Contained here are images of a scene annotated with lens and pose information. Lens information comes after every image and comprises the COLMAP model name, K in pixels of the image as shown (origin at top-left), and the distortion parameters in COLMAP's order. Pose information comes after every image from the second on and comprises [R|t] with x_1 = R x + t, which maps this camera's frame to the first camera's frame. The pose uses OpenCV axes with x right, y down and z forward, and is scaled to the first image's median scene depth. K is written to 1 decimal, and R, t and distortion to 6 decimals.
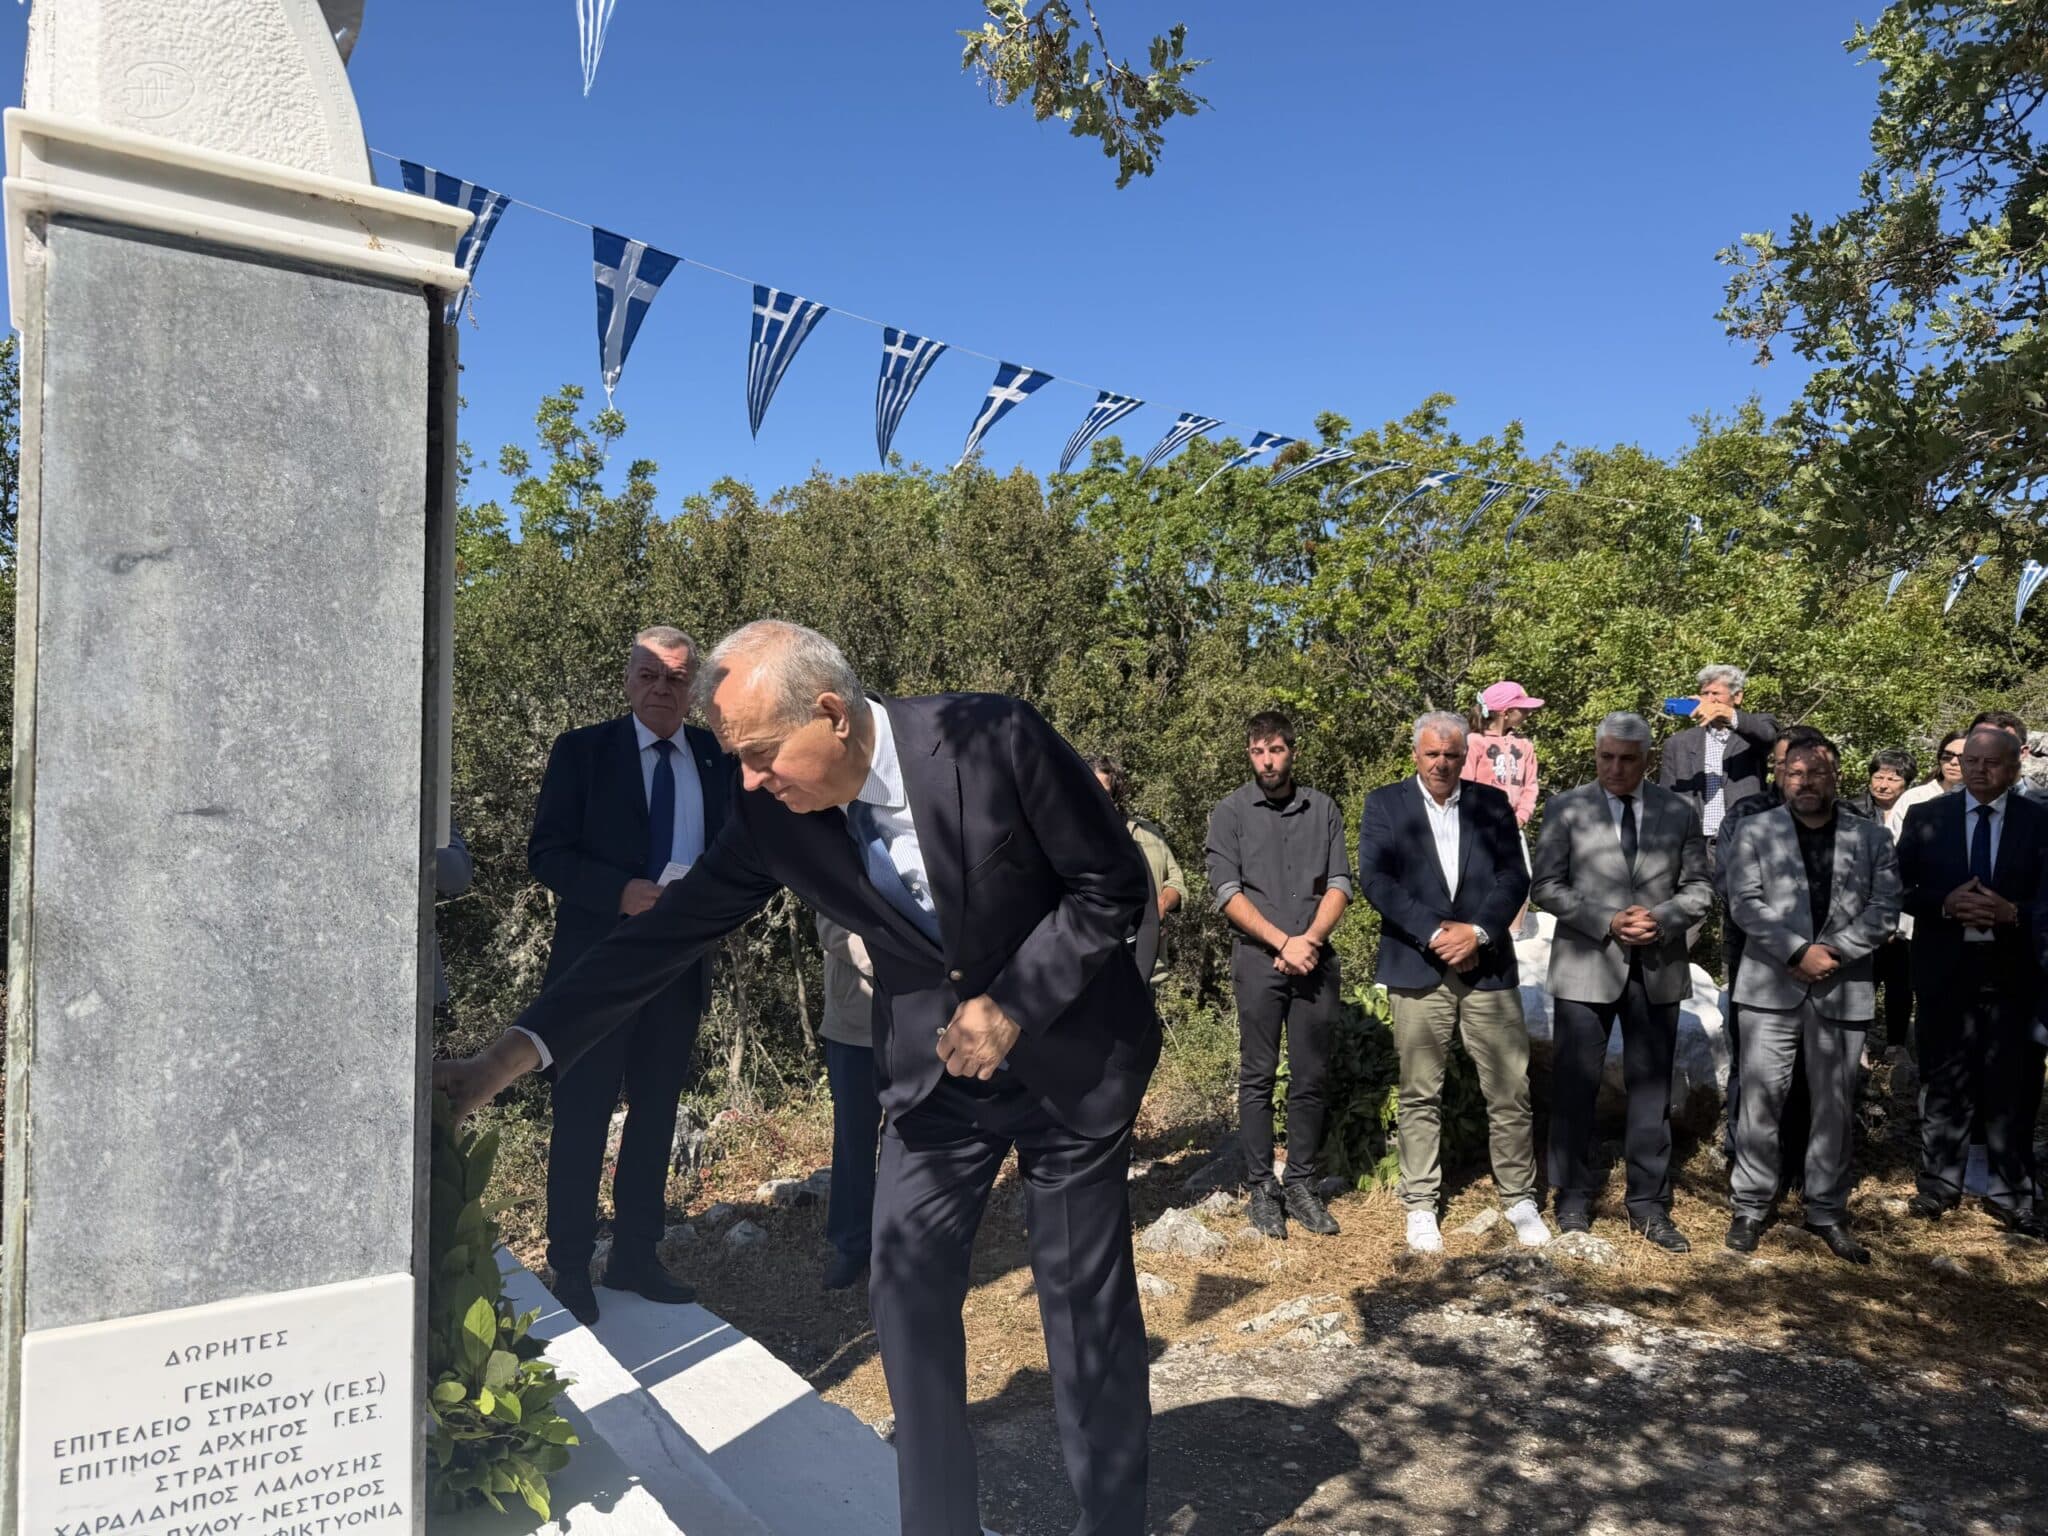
lens RADIAL K [[1468.5, 0, 1023.8], [0, 1468.5, 788.0], [0, 0, 1]] dist [0.003610, -0.005826]
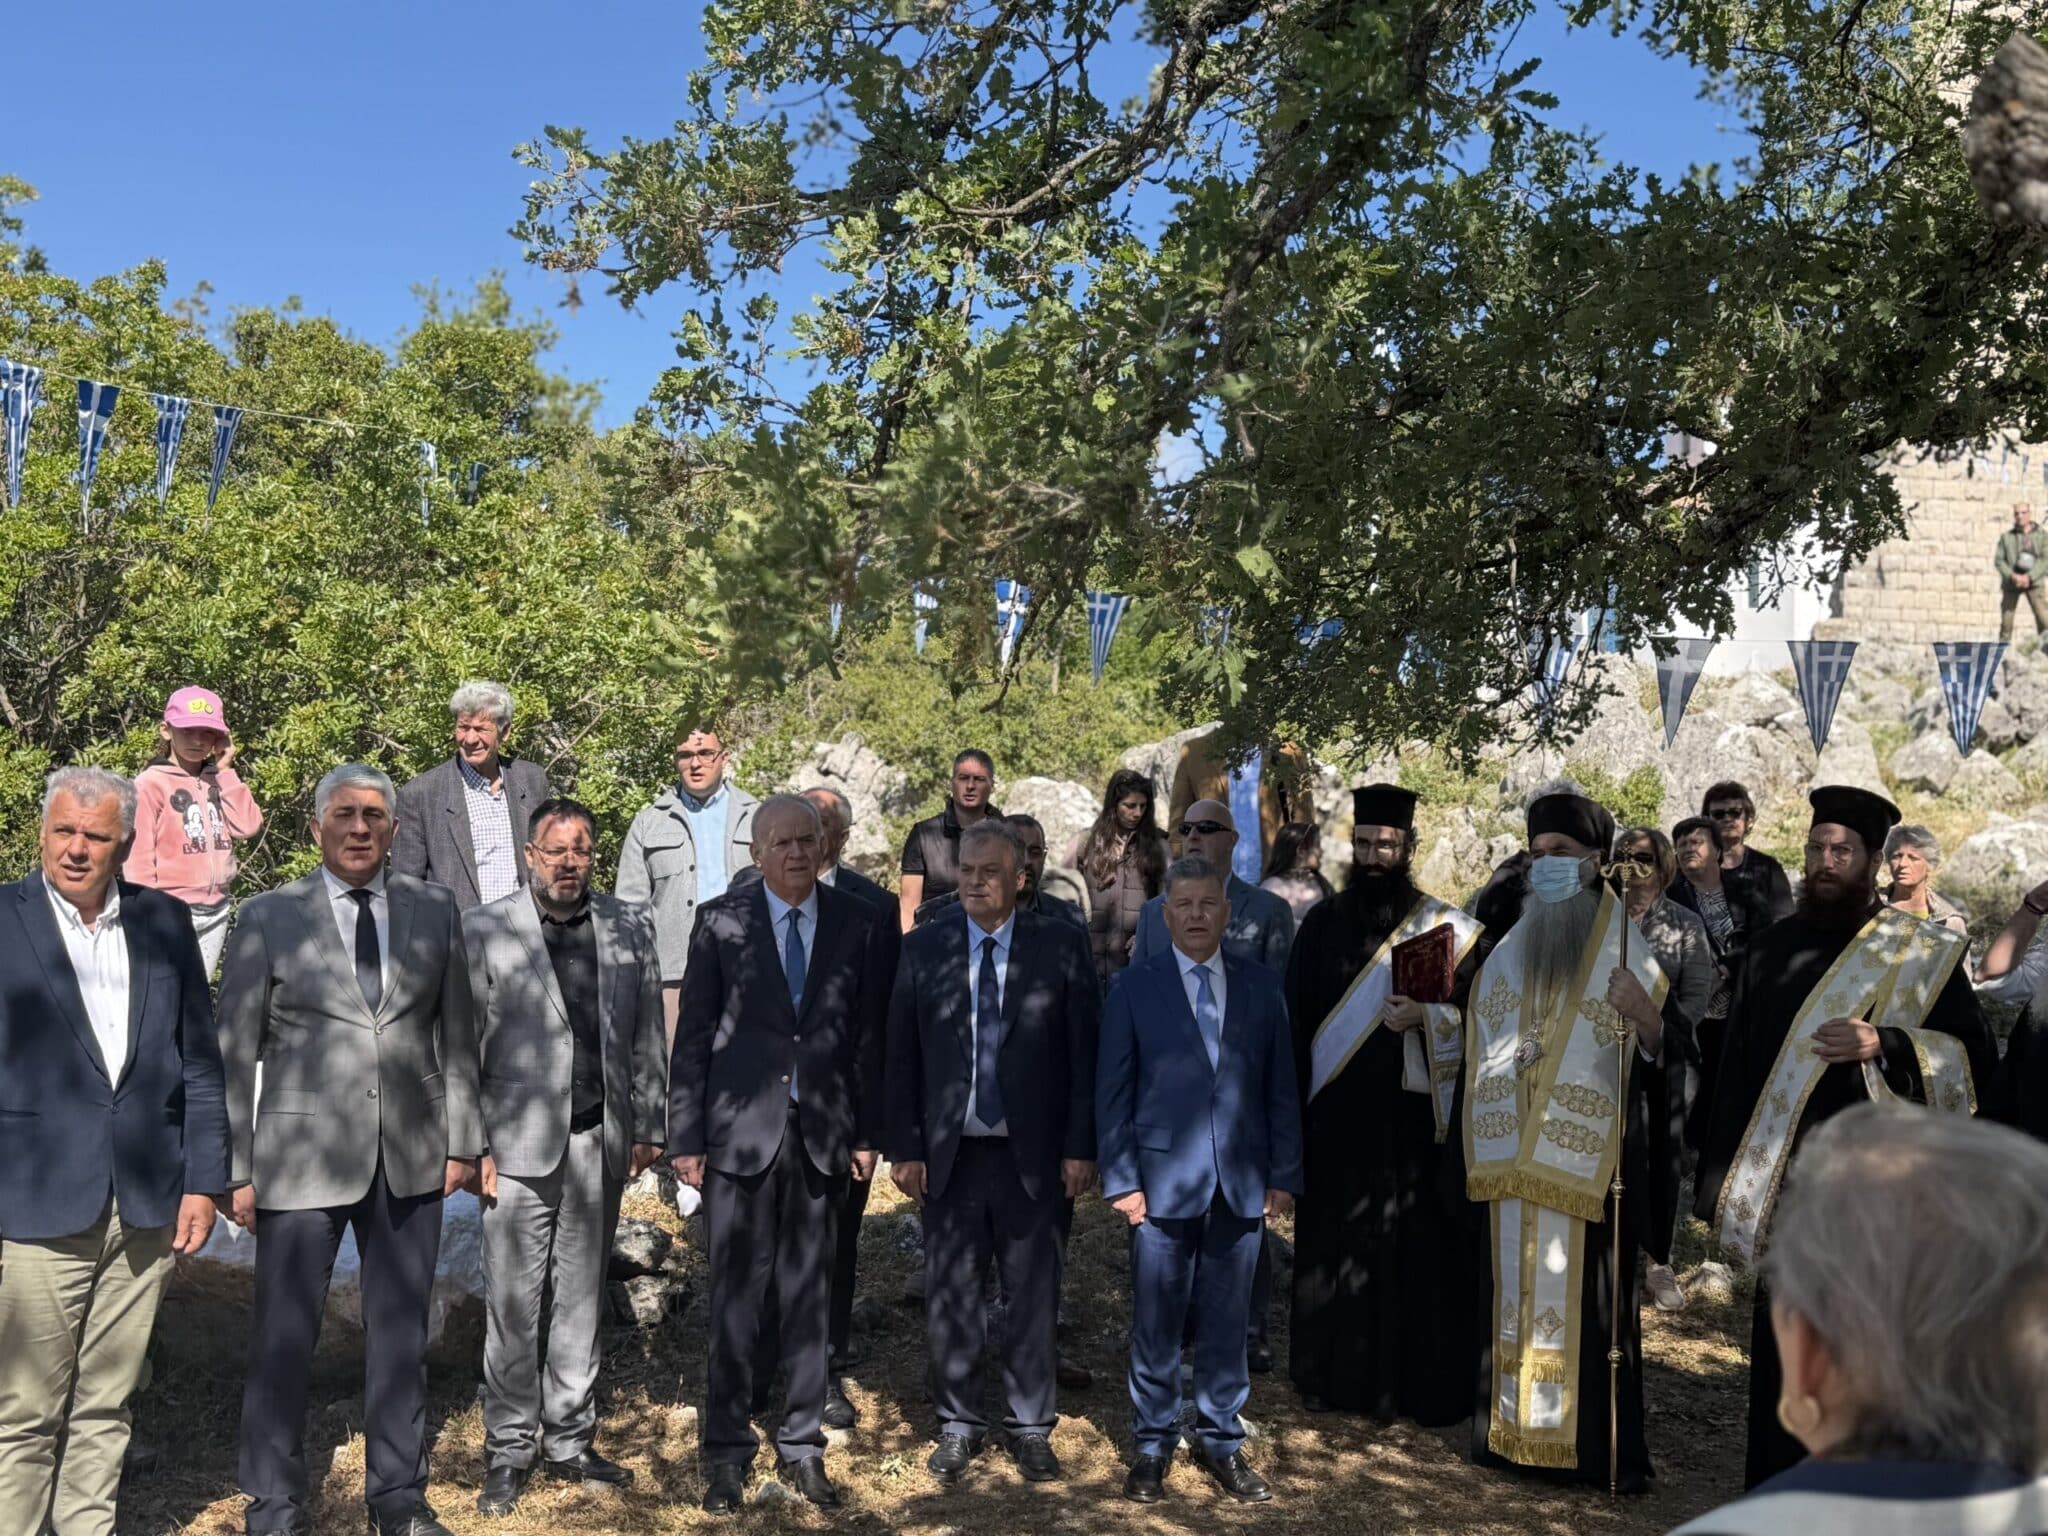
lens RADIAL K [[2303.7, 0, 1027.7], [0, 2303.7, 768.4], [0, 0, 1]] dist [0.098875, 0.000000]
pose [[0.760370, 0.001392, 0.649489, -0.037846], [-0.000597, 0.999999, -0.001444, -0.034971], [-0.649490, 0.000710, 0.760369, -0.007275]]
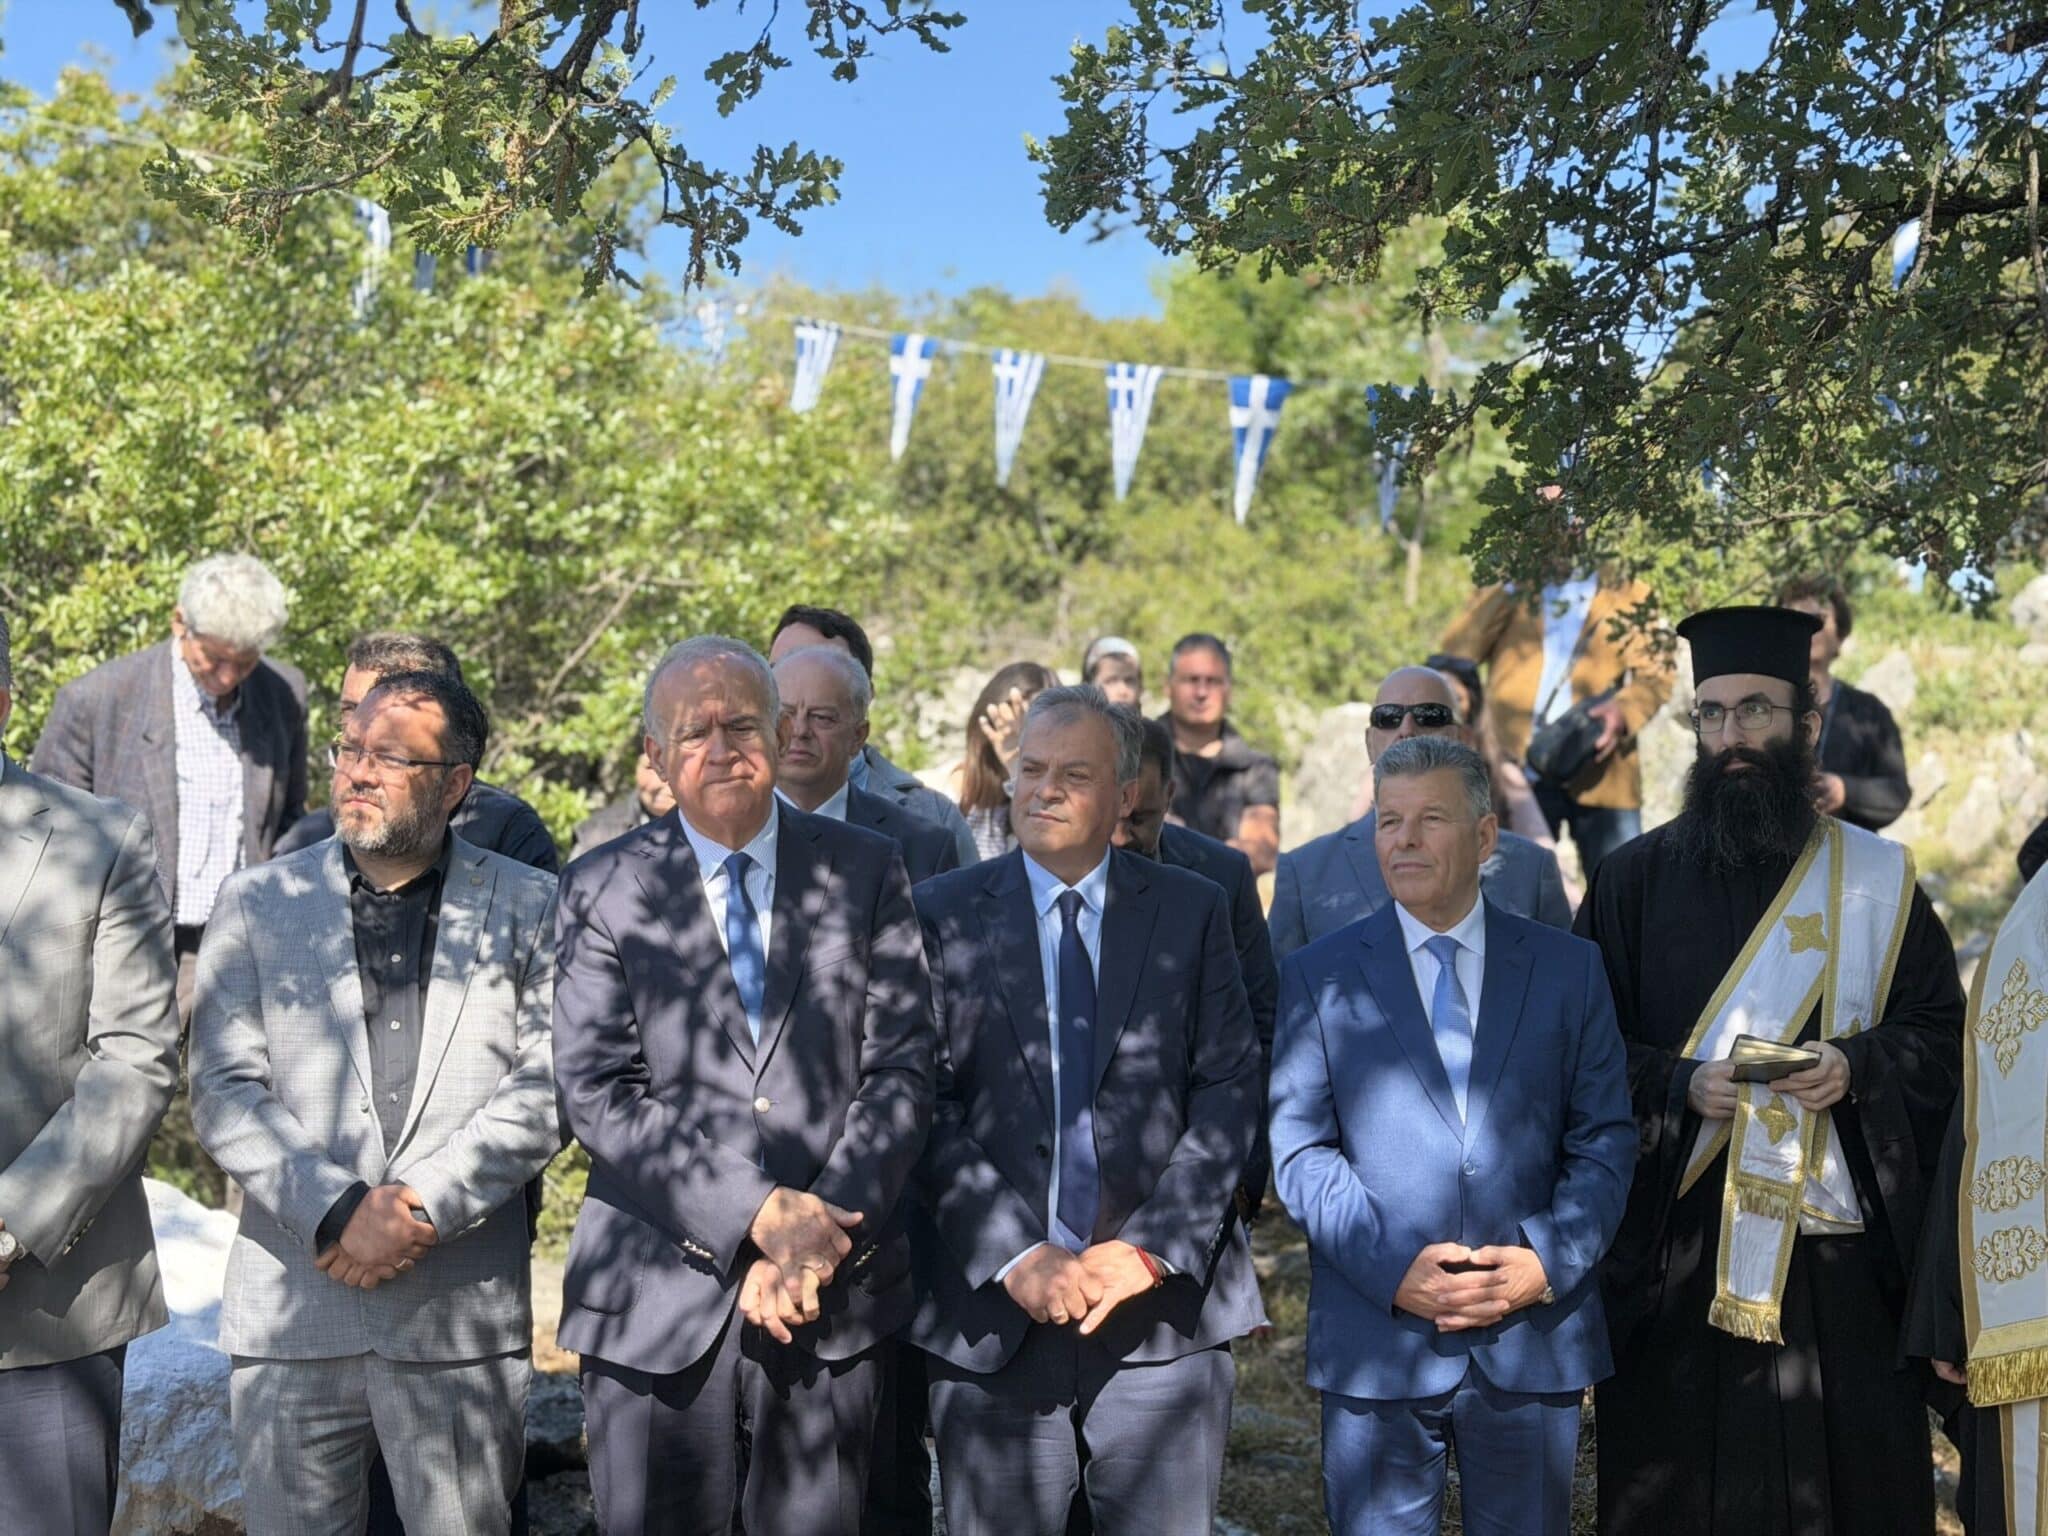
lens RADIAL K [[2802.7, 0, 1015.5], [0, 2802.7, 770.2], [0, 0, 1]] dist [0.139209, 0.000000]
pose [[0.854260, -0.020640, 0.519437, 0.179037], [0.024526, 0.999699, -0.000612, -0.001811], [-0.519268, 0.013262, 0.854509, 0.149664]]
